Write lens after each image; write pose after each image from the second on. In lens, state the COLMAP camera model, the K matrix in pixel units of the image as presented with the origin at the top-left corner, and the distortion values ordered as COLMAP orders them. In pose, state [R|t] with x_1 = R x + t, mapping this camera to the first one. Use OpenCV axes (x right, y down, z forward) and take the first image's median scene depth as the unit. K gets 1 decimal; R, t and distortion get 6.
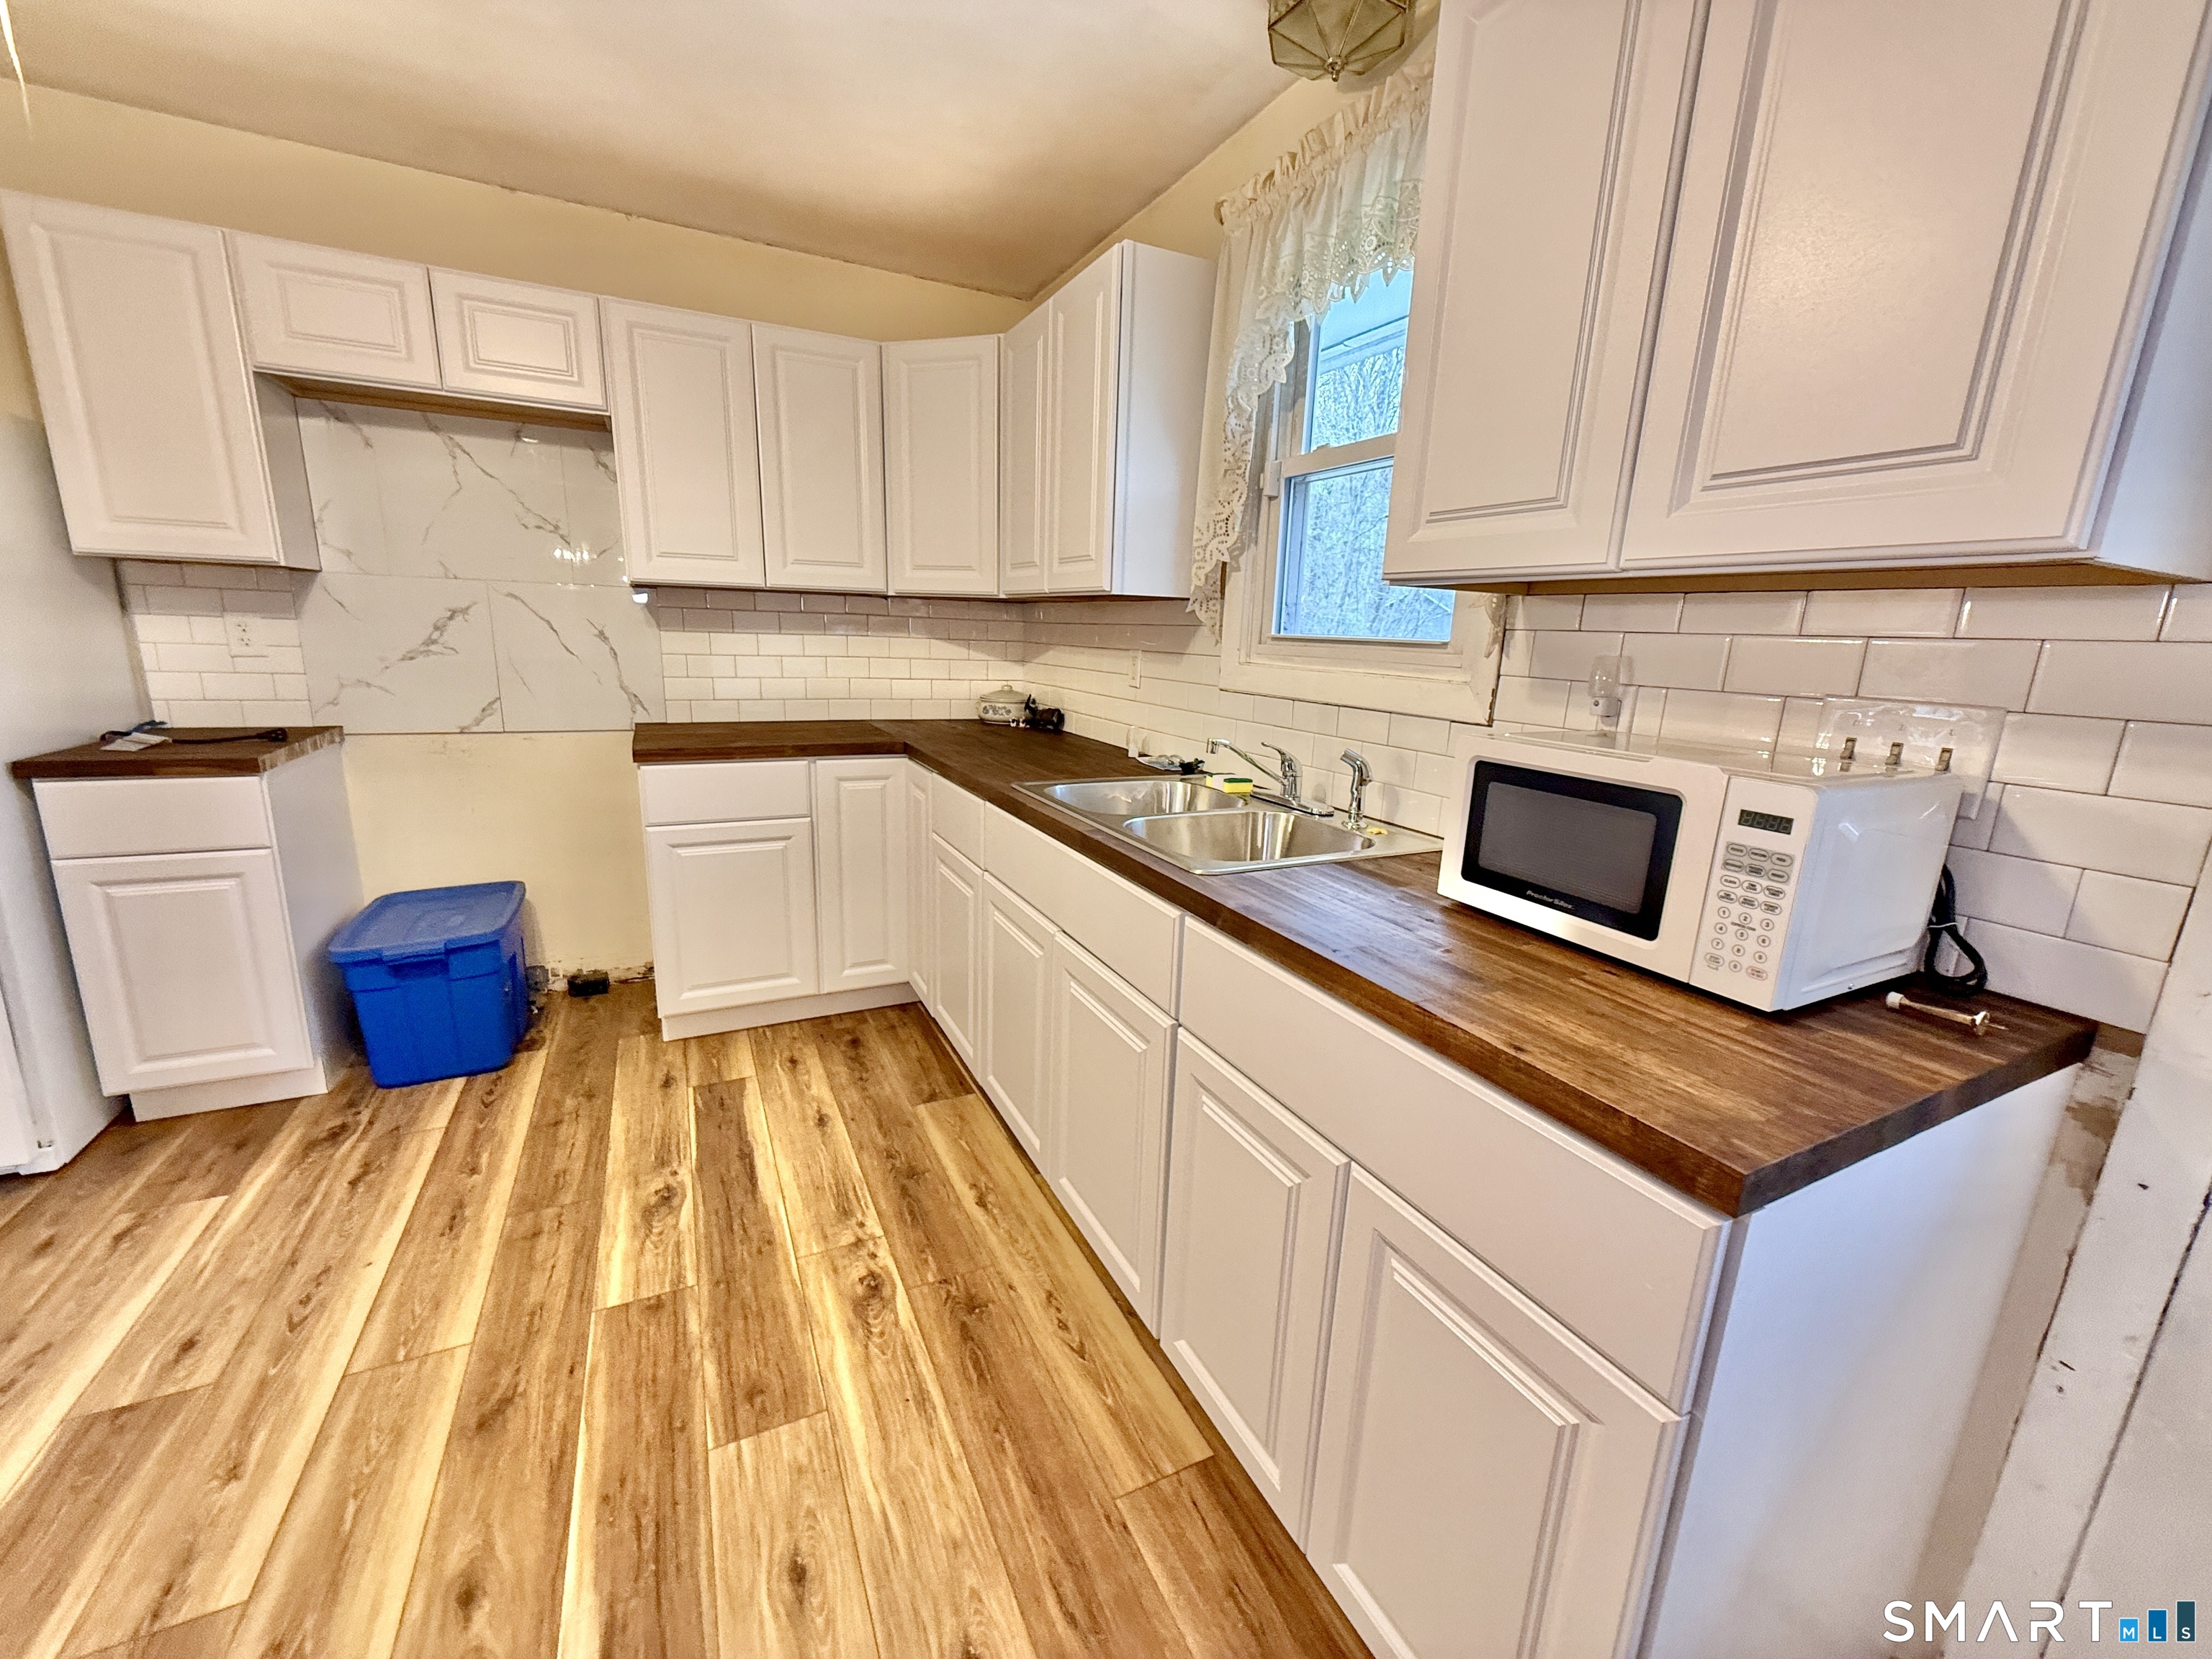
lens RADIAL K [[878.2, 0, 1112.0], [0, 878.2, 831.2], [0, 0, 1]] dist [-0.000304, -0.000684]
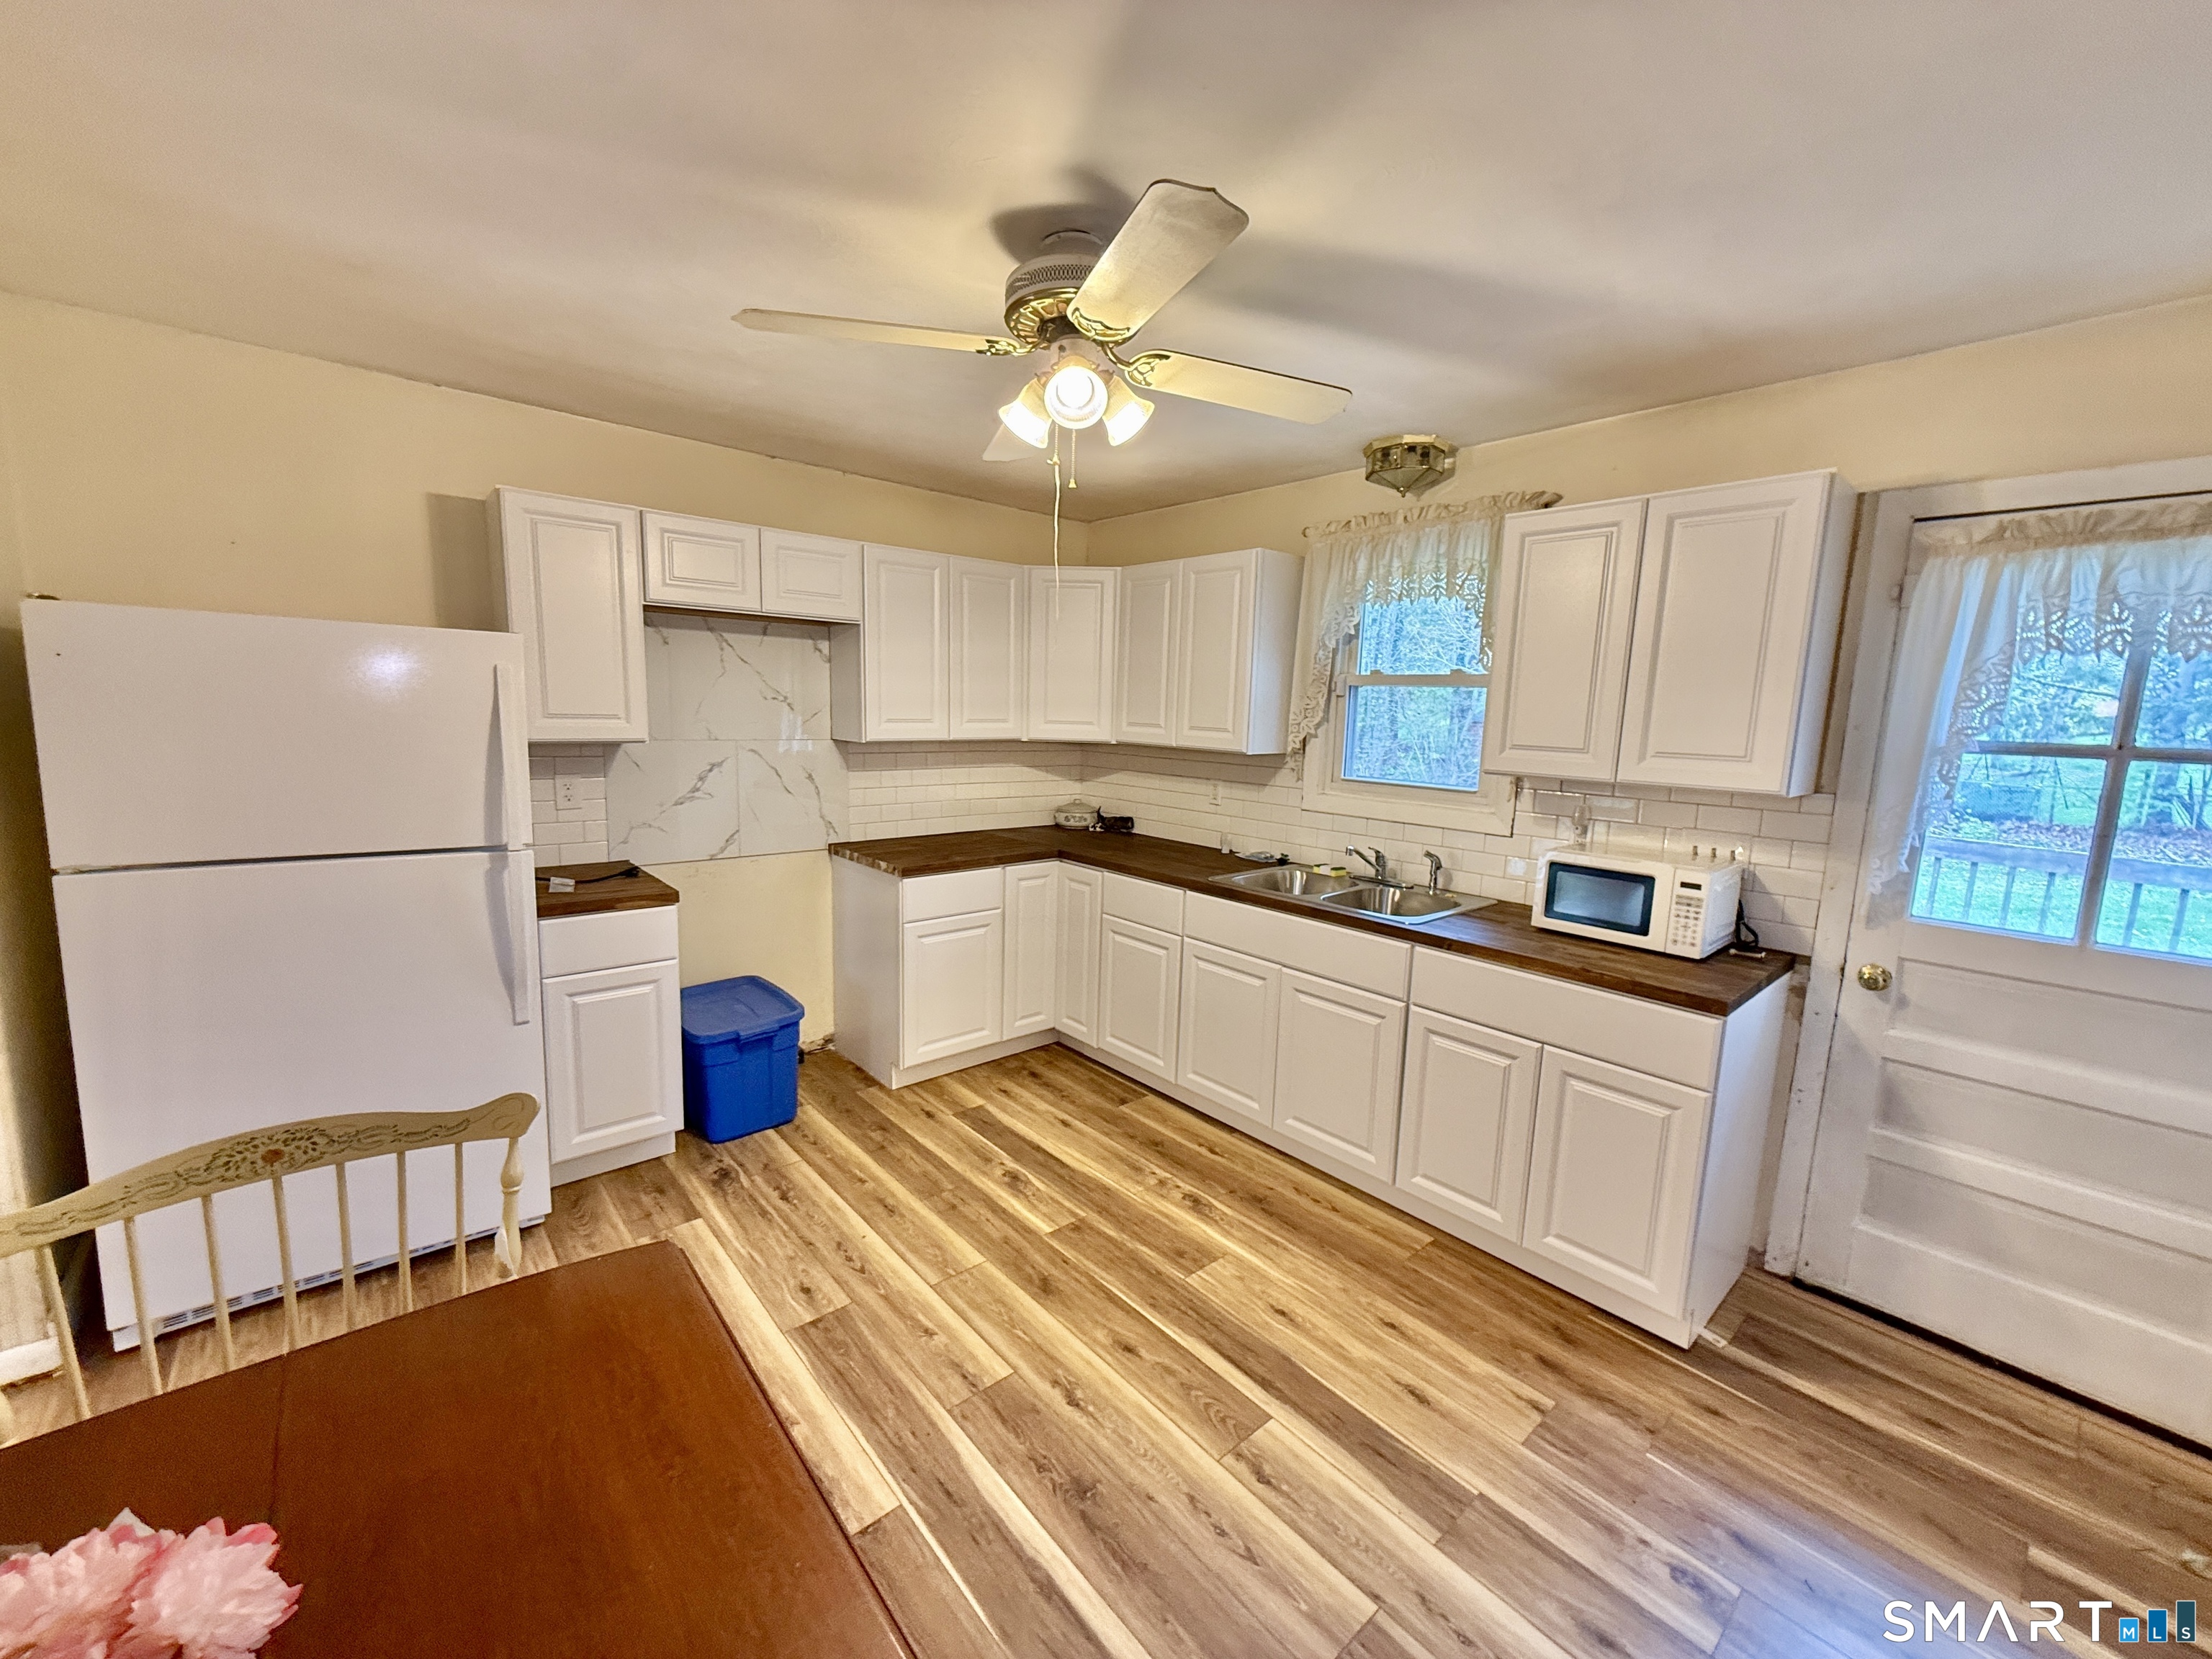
lens RADIAL K [[878.2, 0, 1110.6], [0, 878.2, 831.8], [0, 0, 1]] dist [-0.000304, -0.000684]
pose [[0.967474, -0.043965, 0.249123, -0.662903], [0.062052, 0.995940, -0.065217, -0.045604], [-0.245244, 0.078554, 0.966274, -0.471589]]
